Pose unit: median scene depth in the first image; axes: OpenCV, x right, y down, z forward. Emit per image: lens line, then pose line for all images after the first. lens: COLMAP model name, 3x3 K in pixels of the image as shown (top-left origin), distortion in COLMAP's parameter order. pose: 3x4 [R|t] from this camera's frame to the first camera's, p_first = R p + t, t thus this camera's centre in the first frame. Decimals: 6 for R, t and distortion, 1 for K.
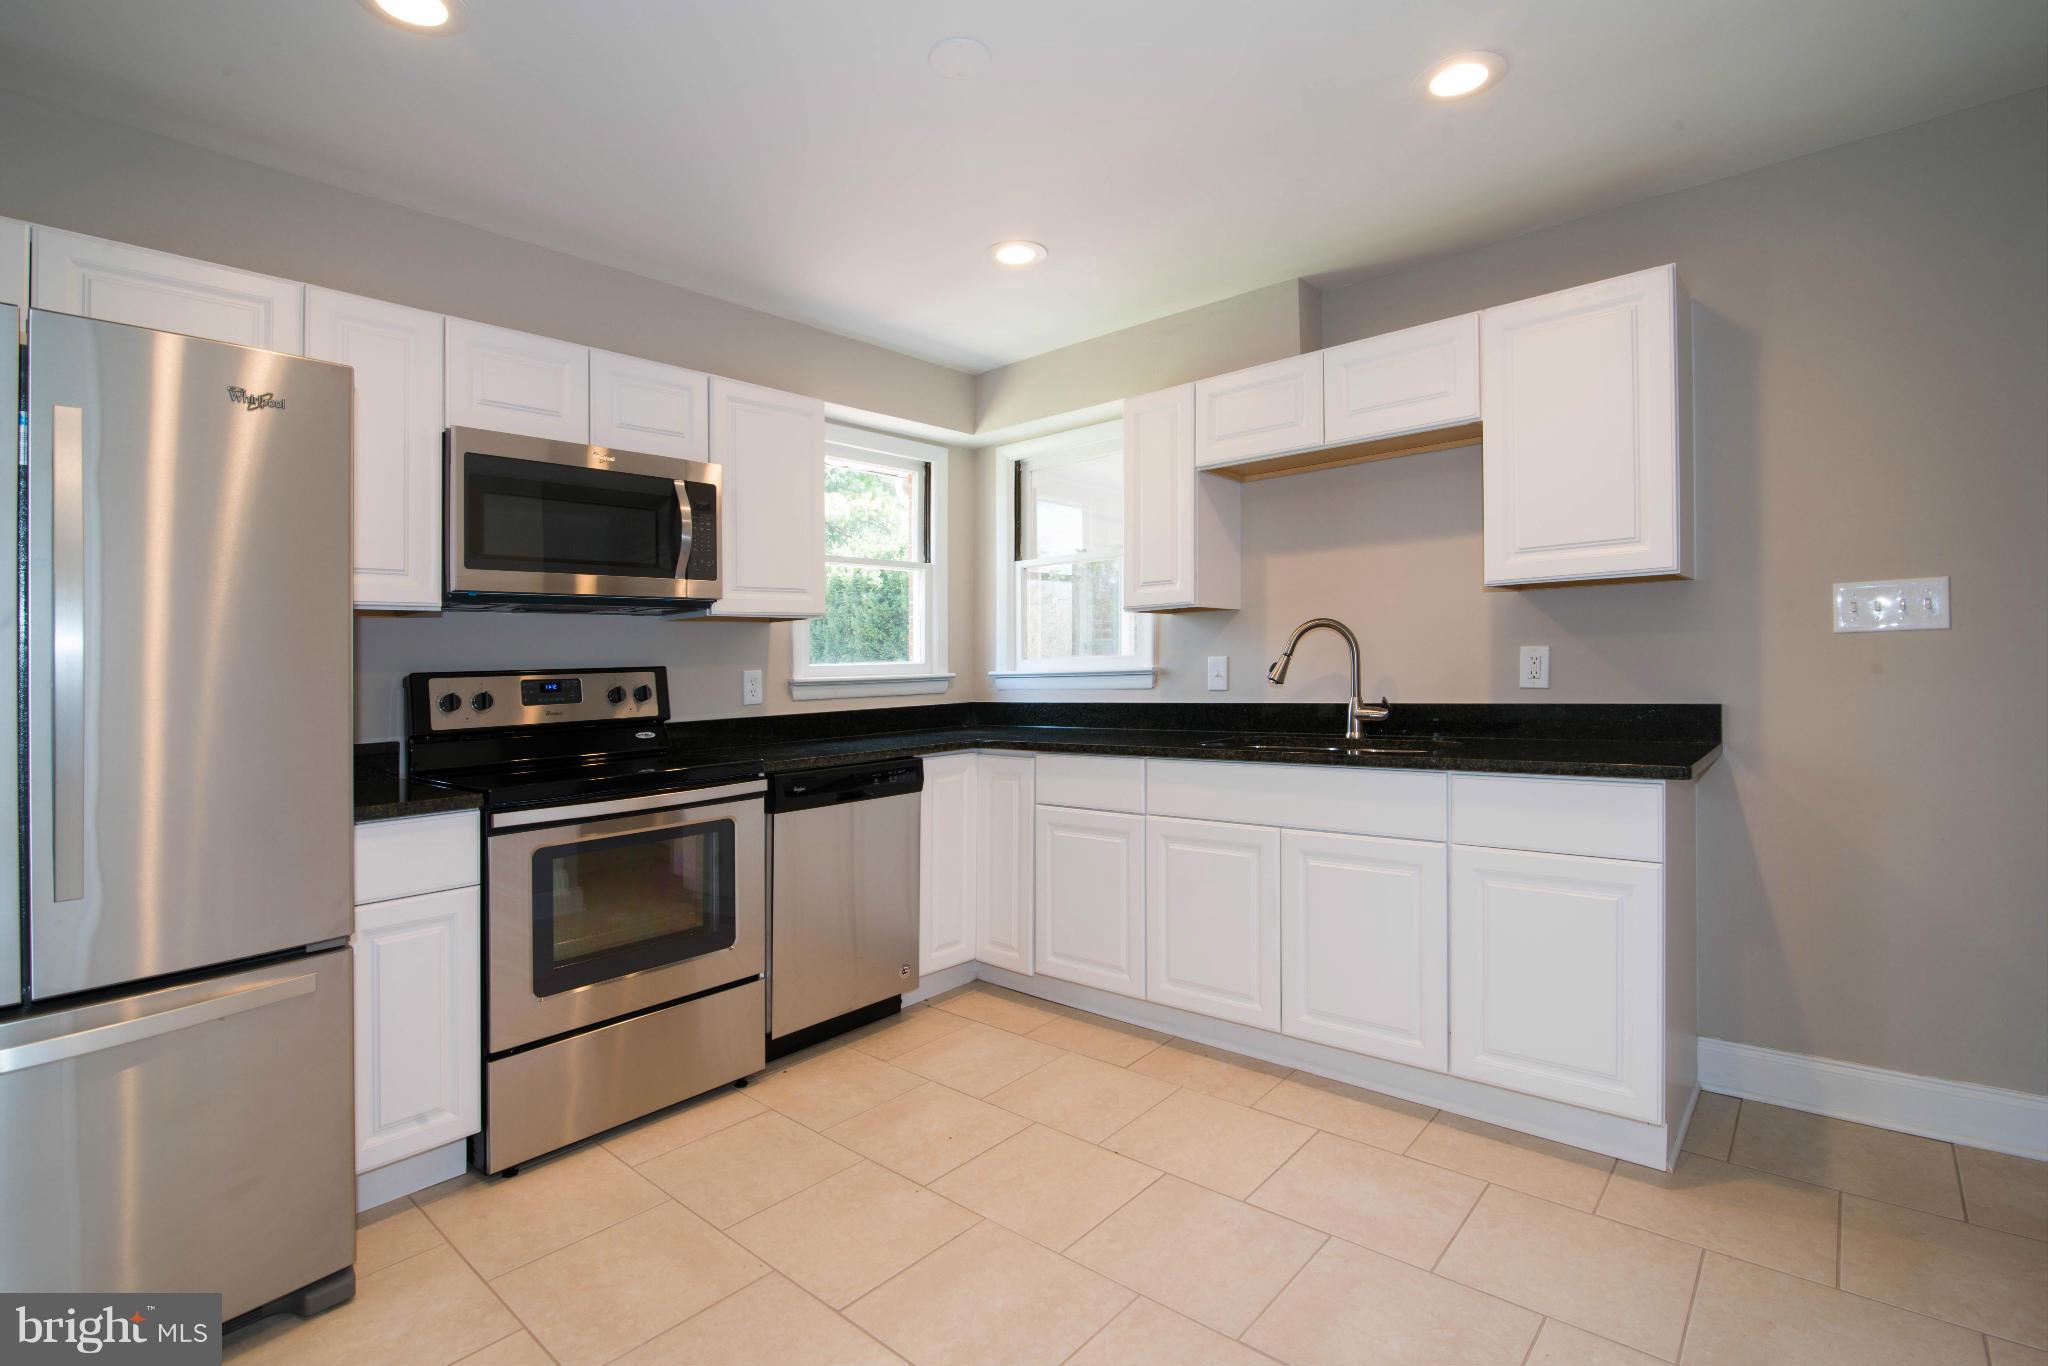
lens RADIAL K [[969.6, 0, 1046.9], [0, 969.6, 670.8], [0, 0, 1]] dist [-0.013707, 0.000162]
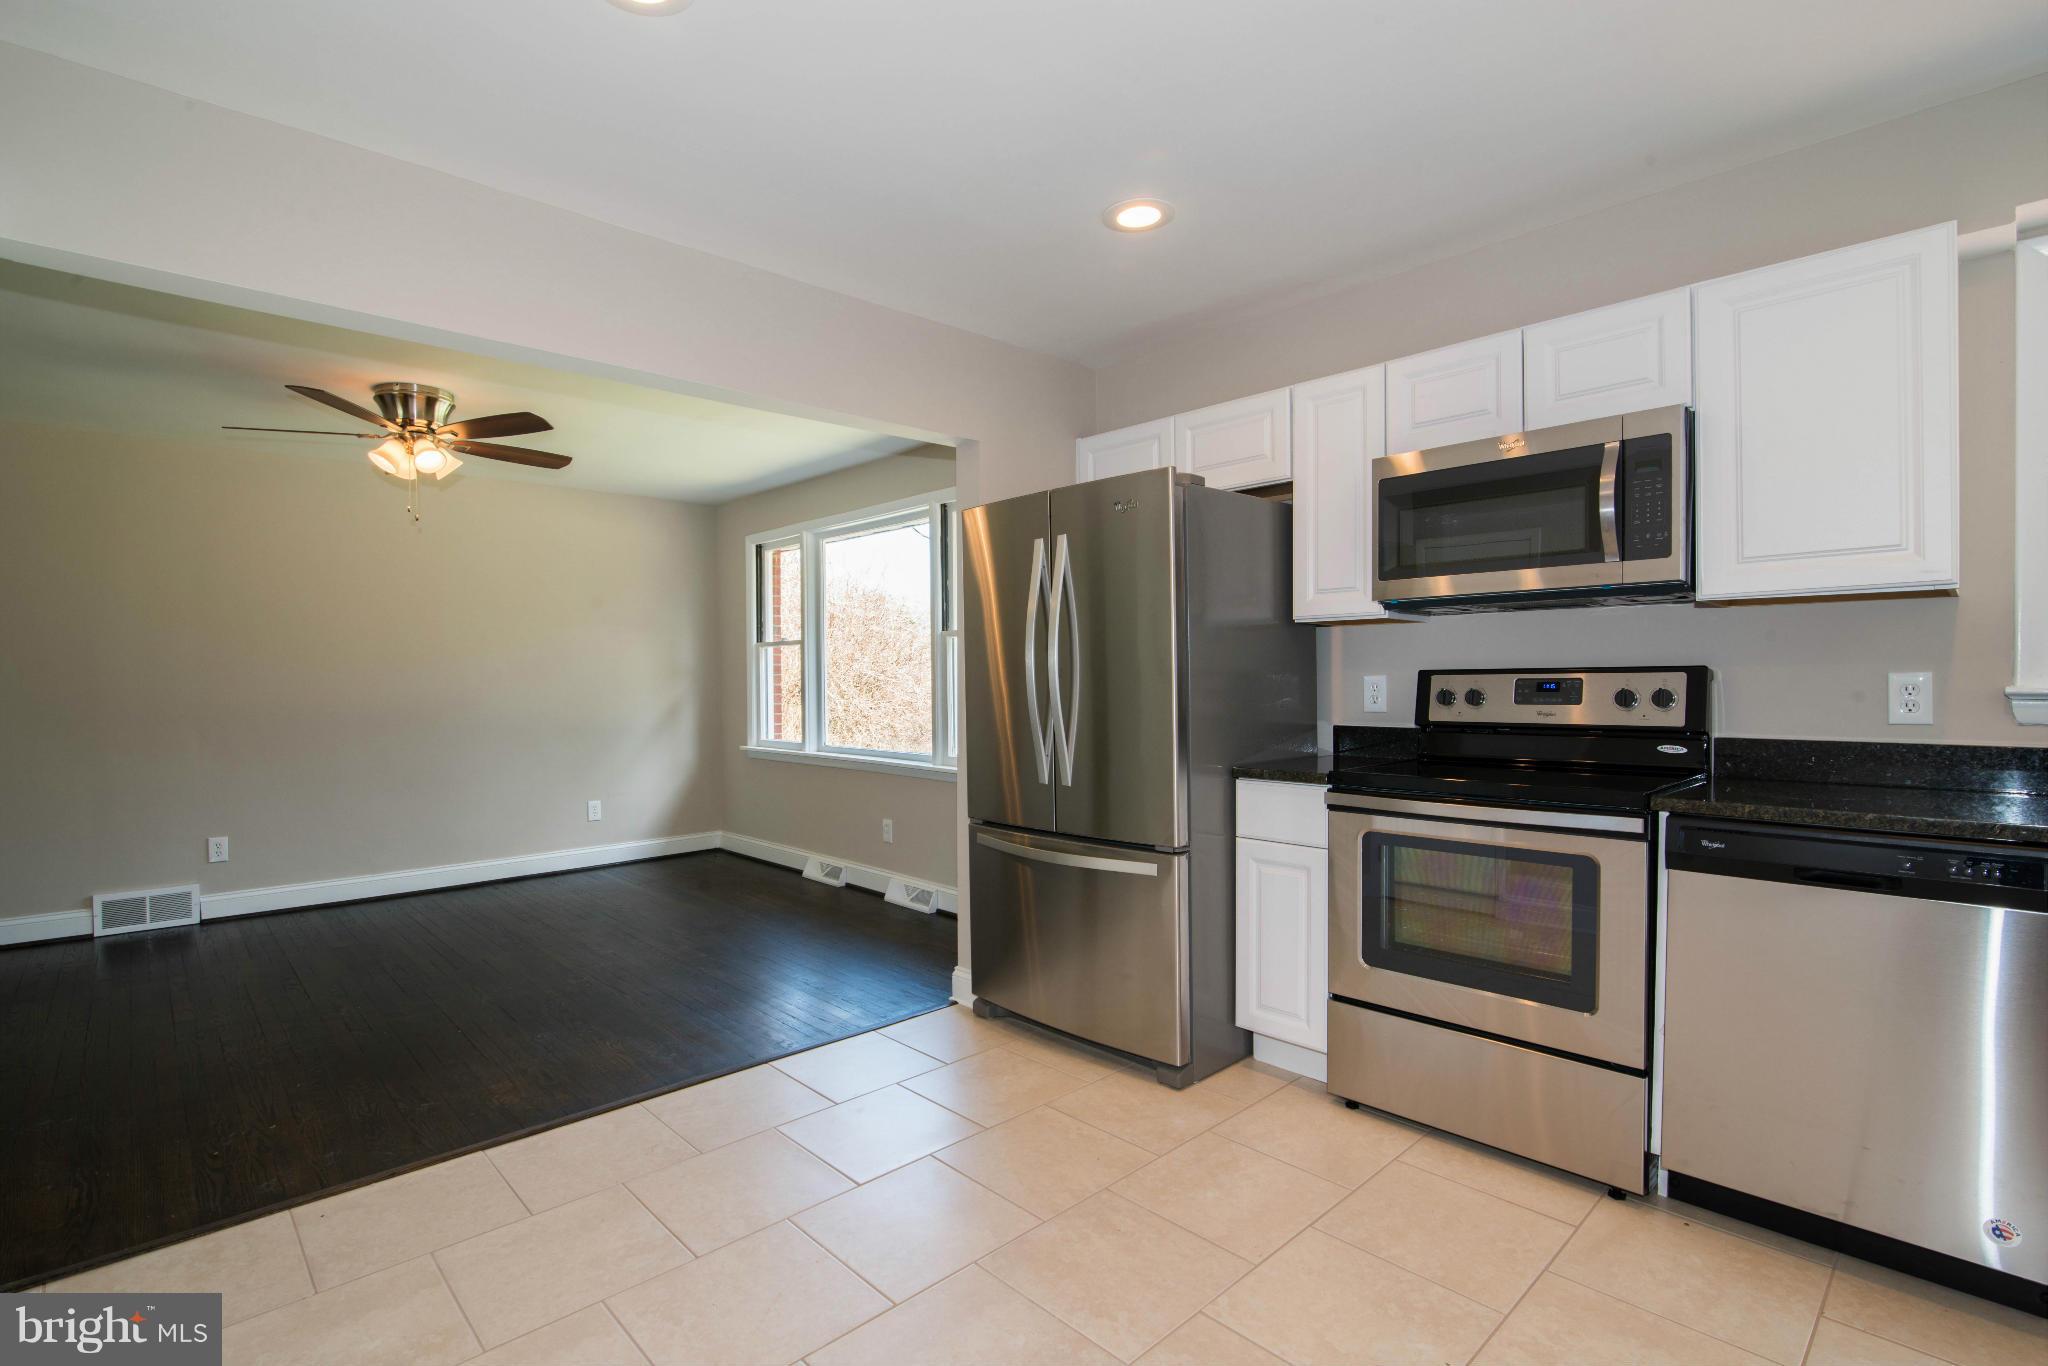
lens RADIAL K [[933.8, 0, 967.2], [0, 933.8, 689.1], [0, 0, 1]] dist [-0.013259, 0.001769]
pose [[-0.128603, 0.038915, -0.990932, 0.476515], [0.002678, 0.999240, 0.038893, -0.017998], [0.991693, 0.002348, -0.128610, 0.551341]]
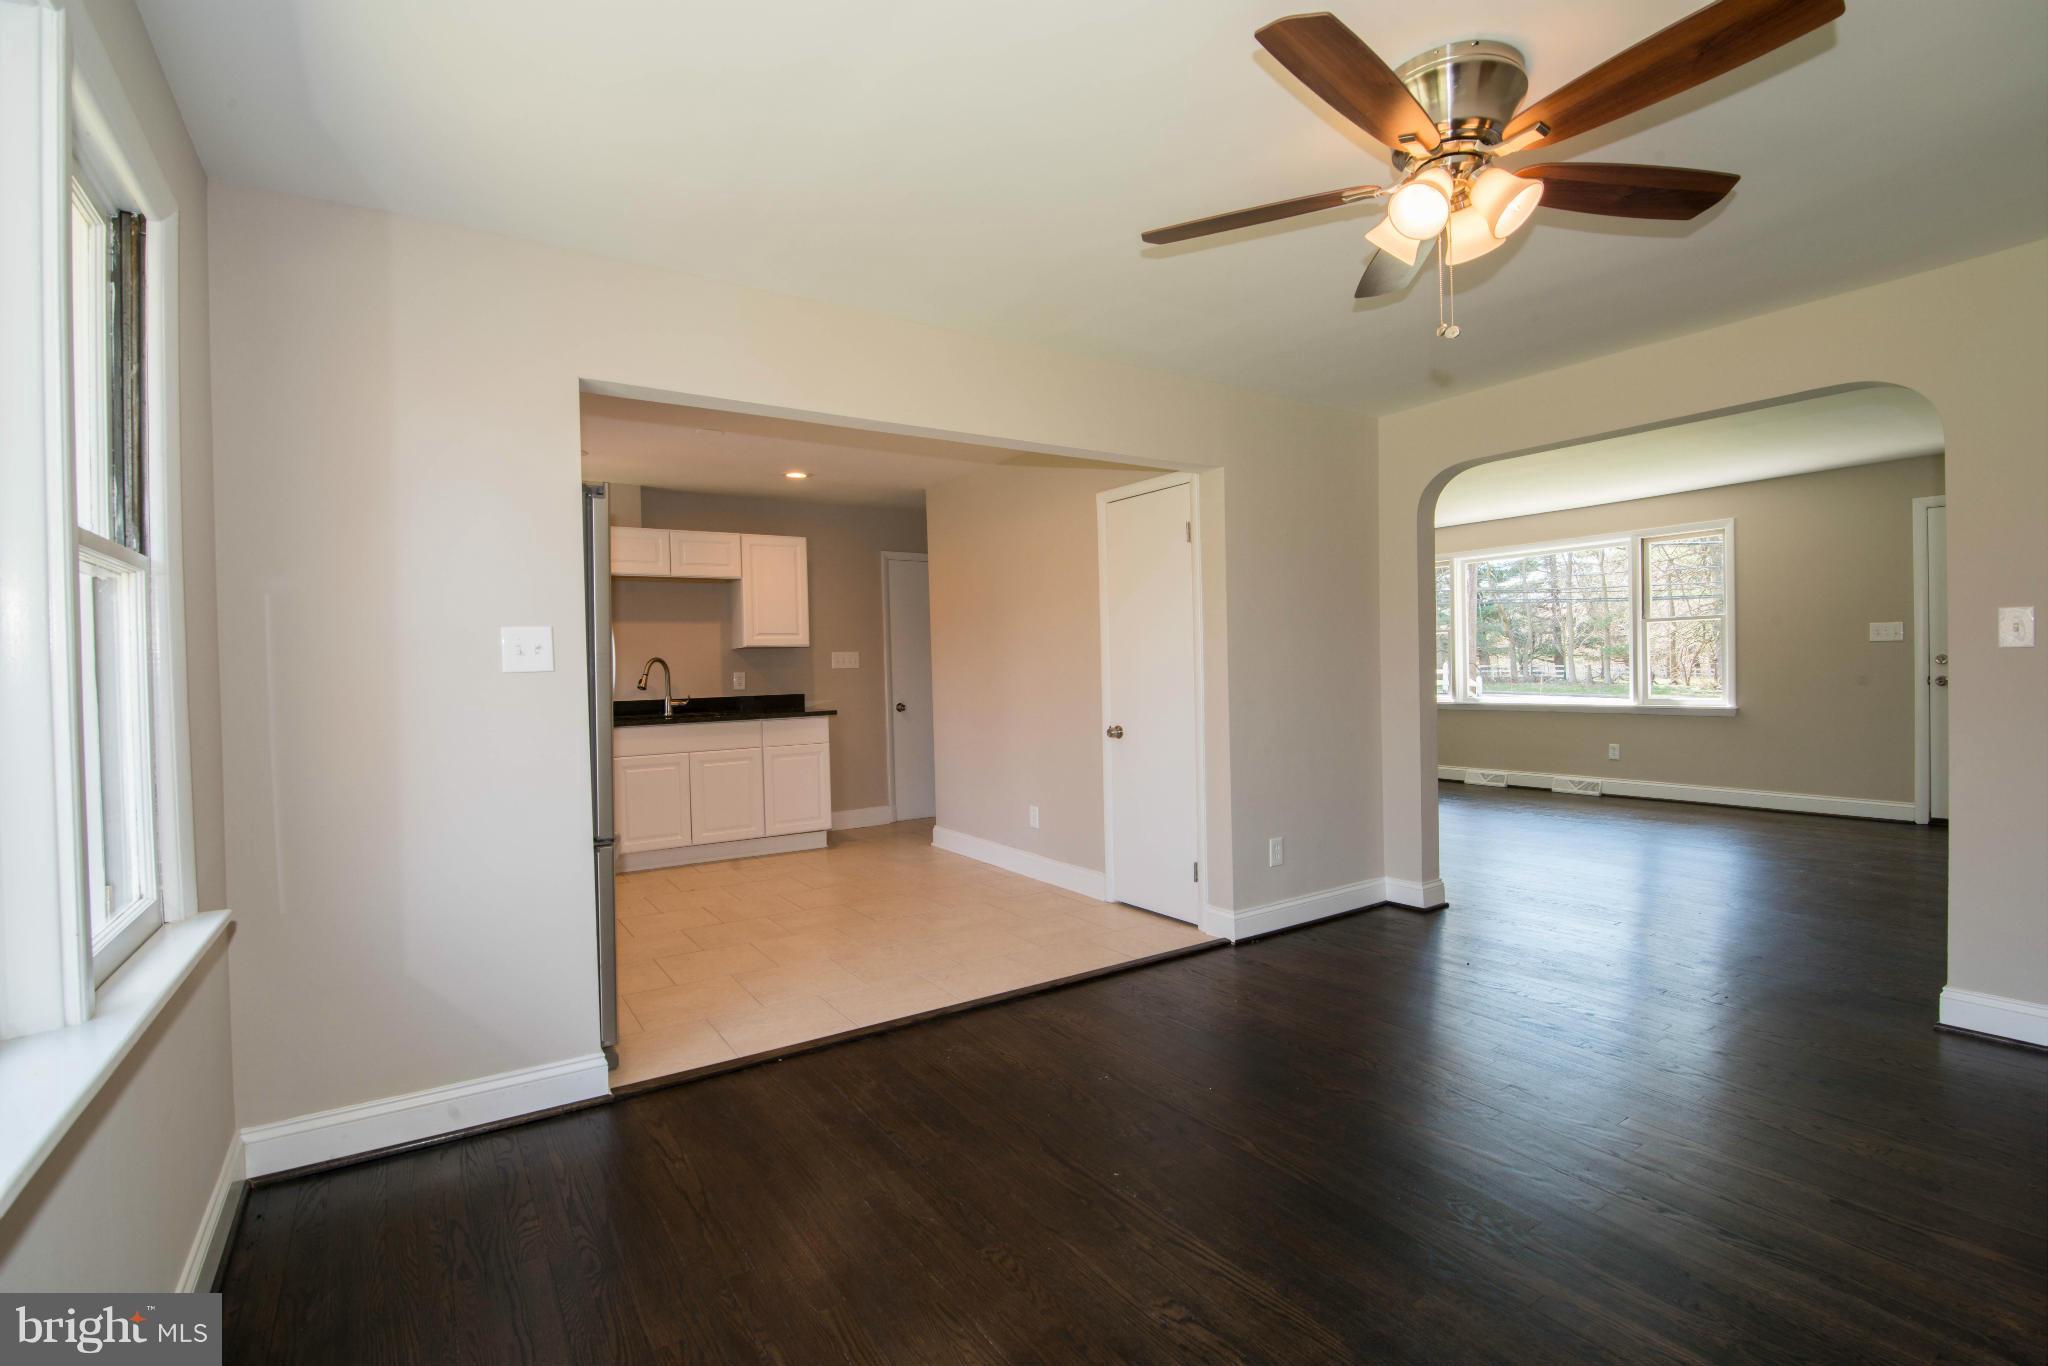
lens RADIAL K [[933.8, 0, 1020.6], [0, 933.8, 683.7], [0, 0, 1]] dist [-0.013259, 0.001769]
pose [[0.279039, 0.000715, 0.960279, -1.462861], [0.016945, 0.999840, -0.005669, 0.026920], [-0.960130, 0.017853, 0.278982, -0.296722]]
